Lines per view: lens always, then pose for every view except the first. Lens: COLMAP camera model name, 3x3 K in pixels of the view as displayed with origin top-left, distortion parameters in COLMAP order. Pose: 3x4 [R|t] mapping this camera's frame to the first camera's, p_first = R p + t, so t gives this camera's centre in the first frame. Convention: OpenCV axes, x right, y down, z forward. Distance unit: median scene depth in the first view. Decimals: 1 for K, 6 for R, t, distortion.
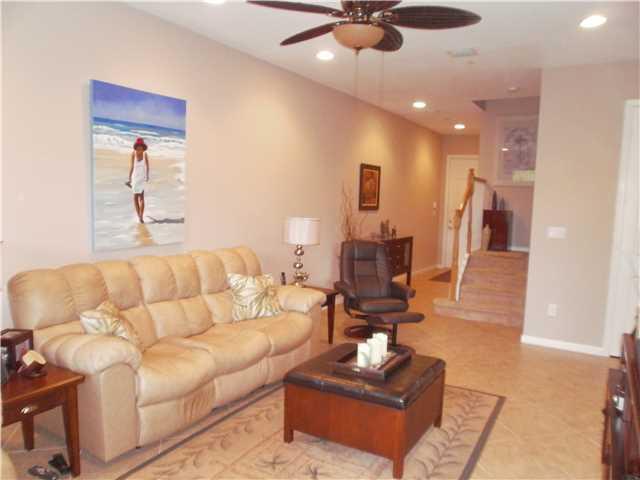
lens RADIAL K [[488.9, 0, 320.0], [0, 488.9, 240.0], [0, 0, 1]] dist [-0.195803, 0.000096]
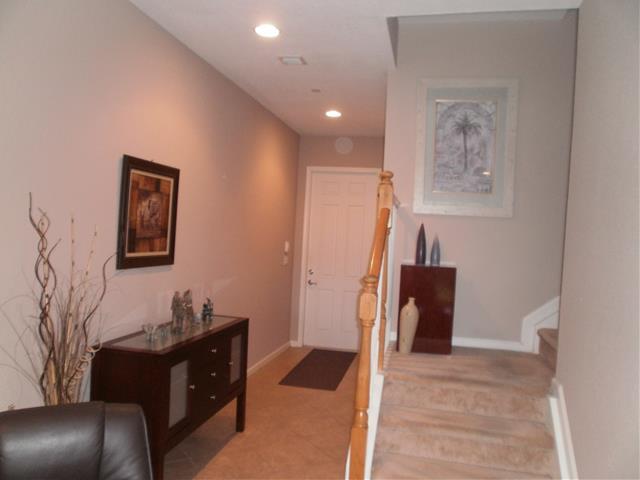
lens RADIAL K [[488.9, 0, 320.0], [0, 488.9, 240.0], [0, 0, 1]] dist [-0.195803, 0.000096]
pose [[0.948173, 0.011482, 0.317547, 0.112833], [0.009031, 0.997969, -0.063052, -0.057355], [-0.317627, 0.062652, 0.946144, 0.556193]]
